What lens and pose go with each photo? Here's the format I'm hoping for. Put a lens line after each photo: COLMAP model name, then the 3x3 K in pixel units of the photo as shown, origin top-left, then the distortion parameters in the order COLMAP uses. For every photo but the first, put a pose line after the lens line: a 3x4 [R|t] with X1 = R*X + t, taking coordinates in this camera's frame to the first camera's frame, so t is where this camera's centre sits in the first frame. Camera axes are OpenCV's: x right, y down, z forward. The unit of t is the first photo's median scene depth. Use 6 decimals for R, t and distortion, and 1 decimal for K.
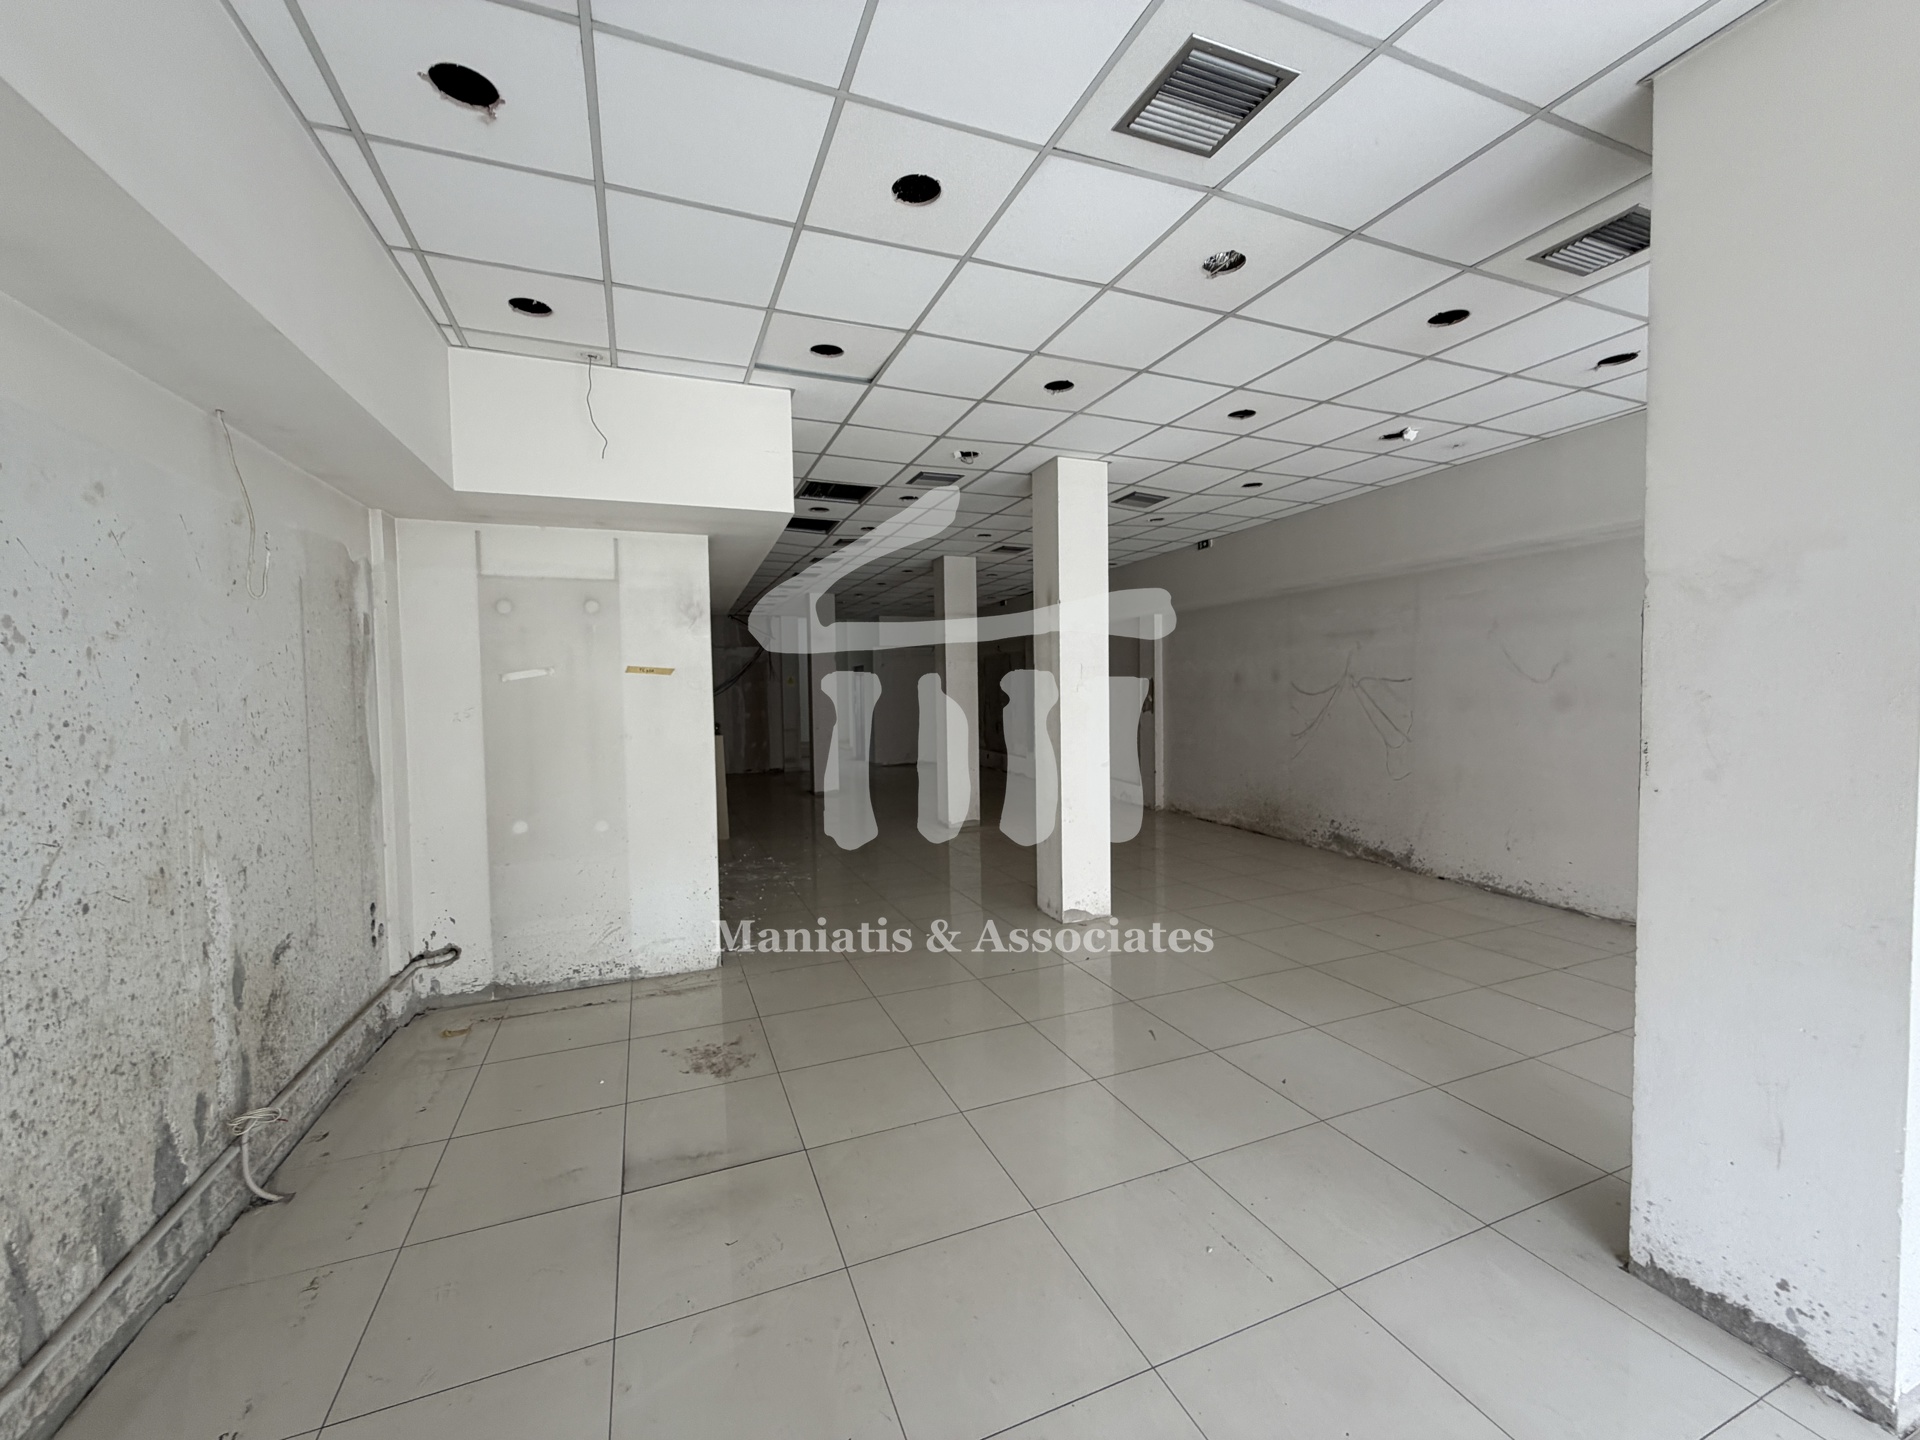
lens RADIAL K [[764.2, 0, 953.9], [0, 764.2, 720.4], [0, 0, 1]] dist [0.000522, -0.000295]
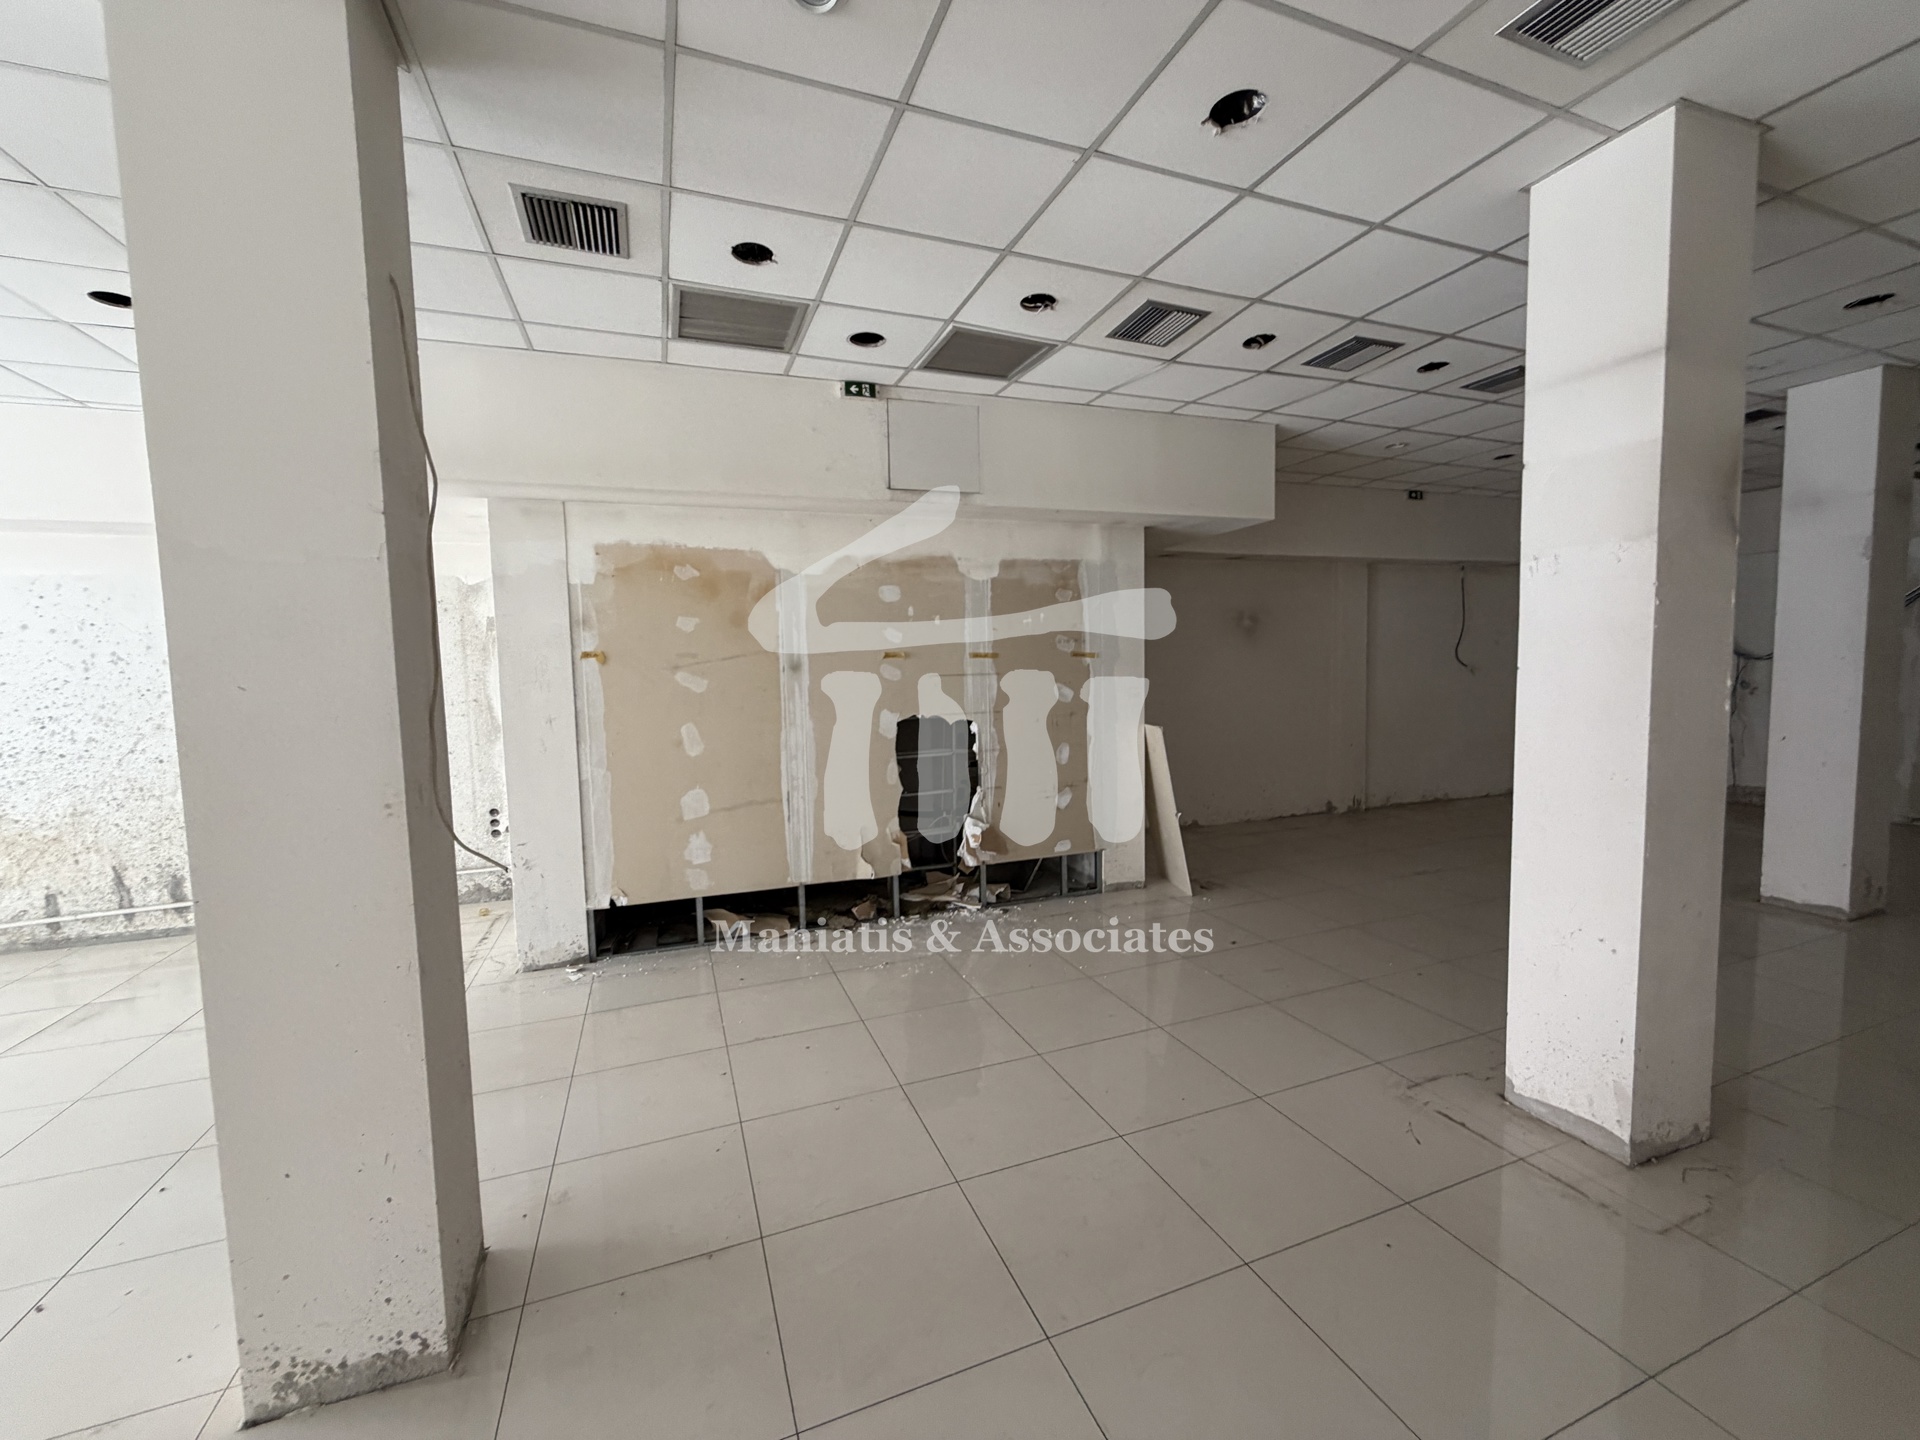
lens RADIAL K [[764.2, 0, 955.1], [0, 764.2, 720.0], [0, 0, 1]] dist [0.000522, -0.000295]
pose [[-0.013241, 0.090299, -0.995827, 0.646986], [-0.017410, 0.995742, 0.090523, -0.081054], [0.999761, 0.018536, -0.011613, 1.718175]]
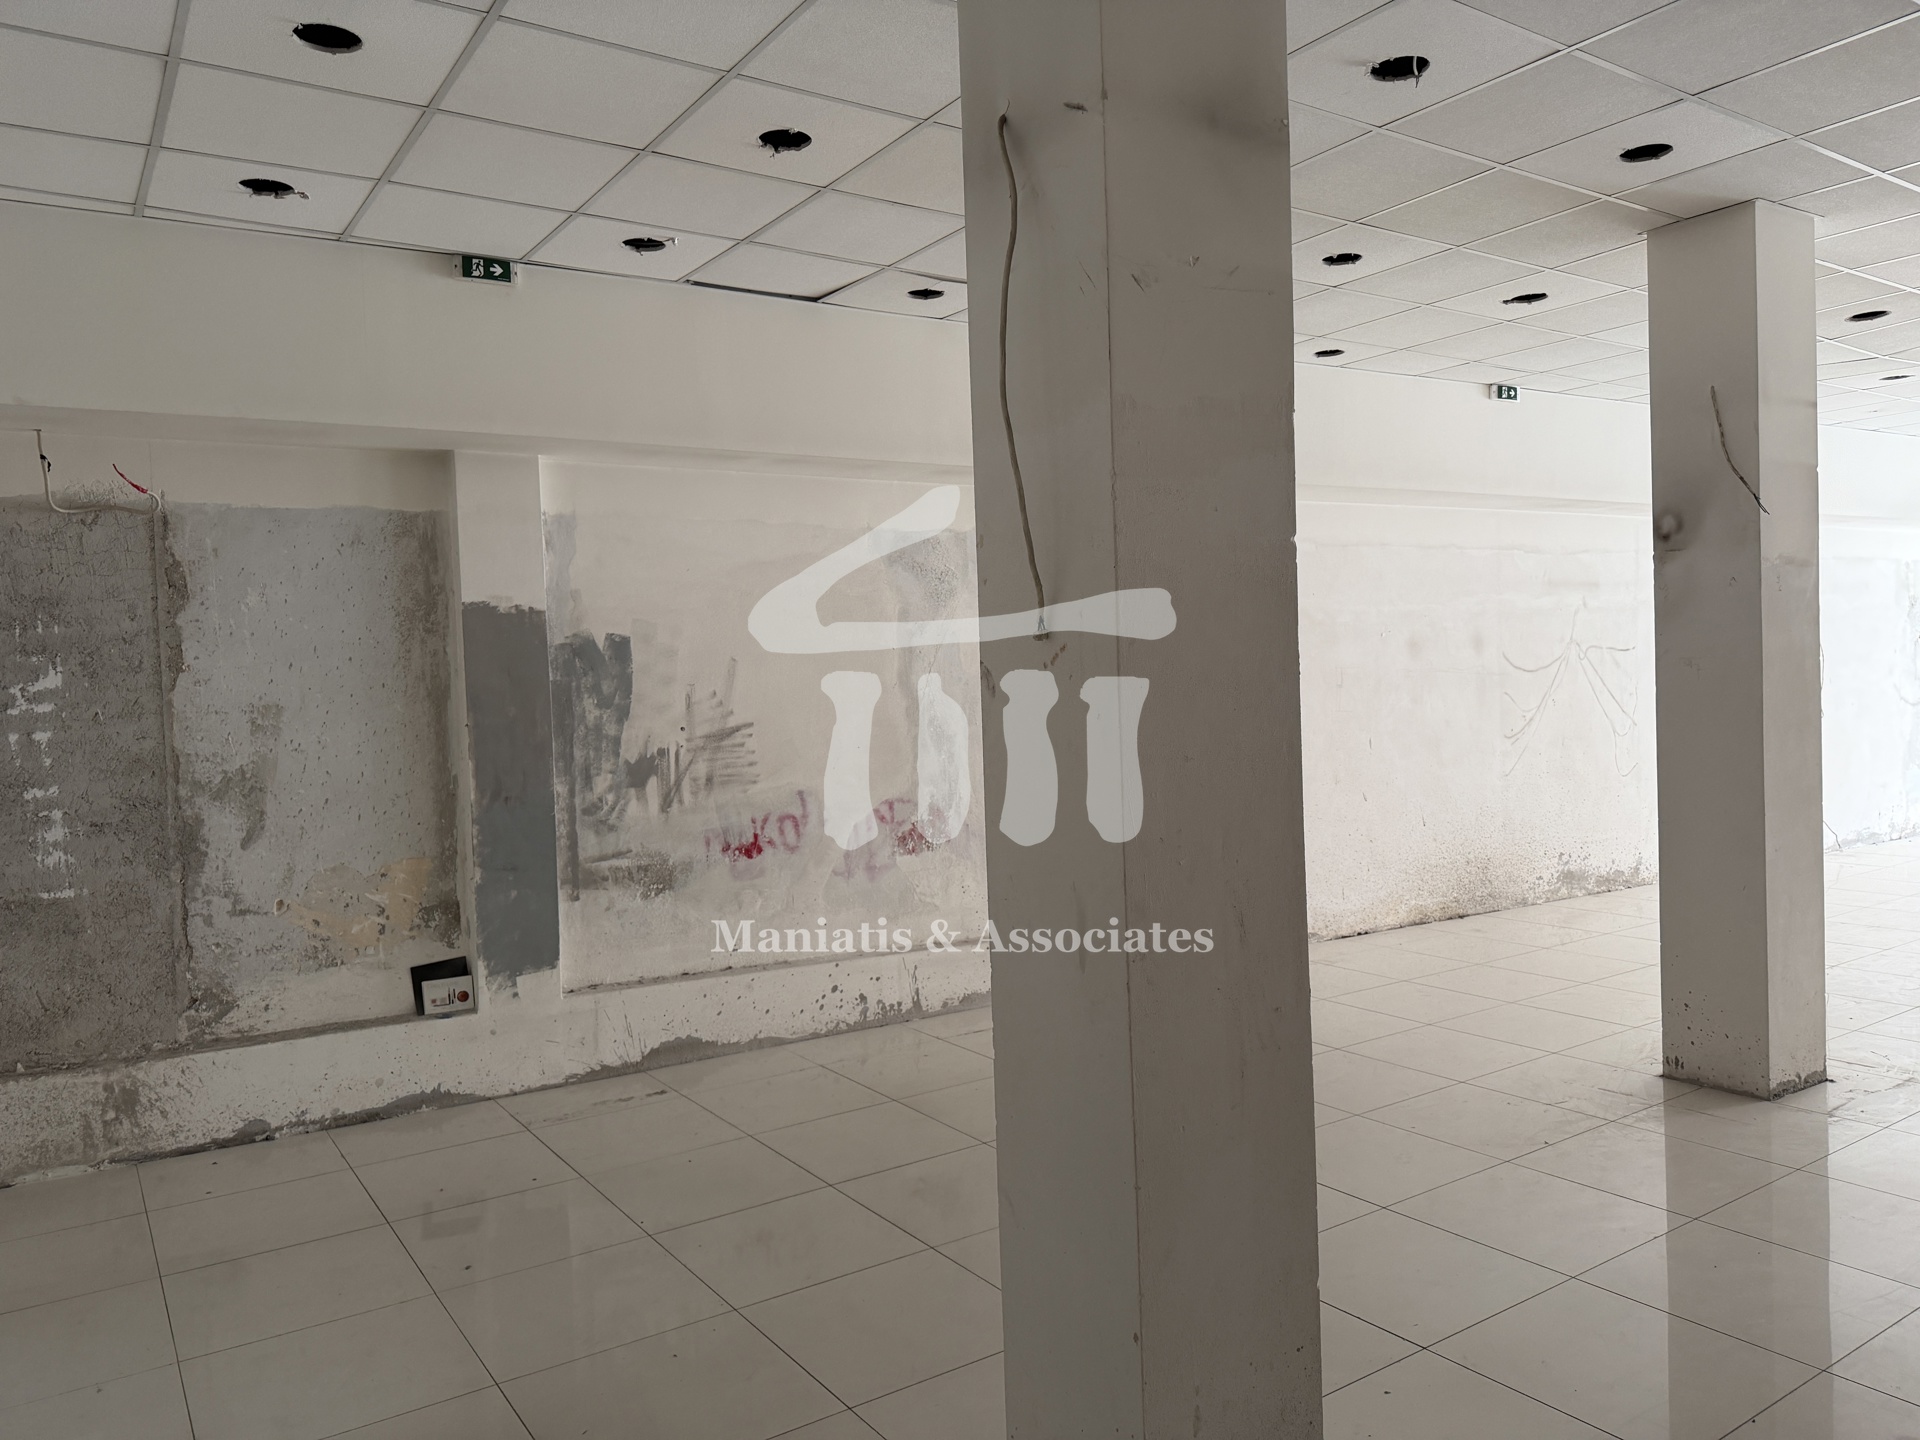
lens RADIAL K [[1347.9, 0, 972.3], [0, 1347.9, 716.1], [0, 0, 1]] dist [0.071123, -0.086517]
pose [[-0.213824, -0.005103, 0.976859, -1.067644], [0.076749, 0.996808, 0.022006, -0.108750], [-0.973853, 0.079679, -0.212750, 3.209788]]
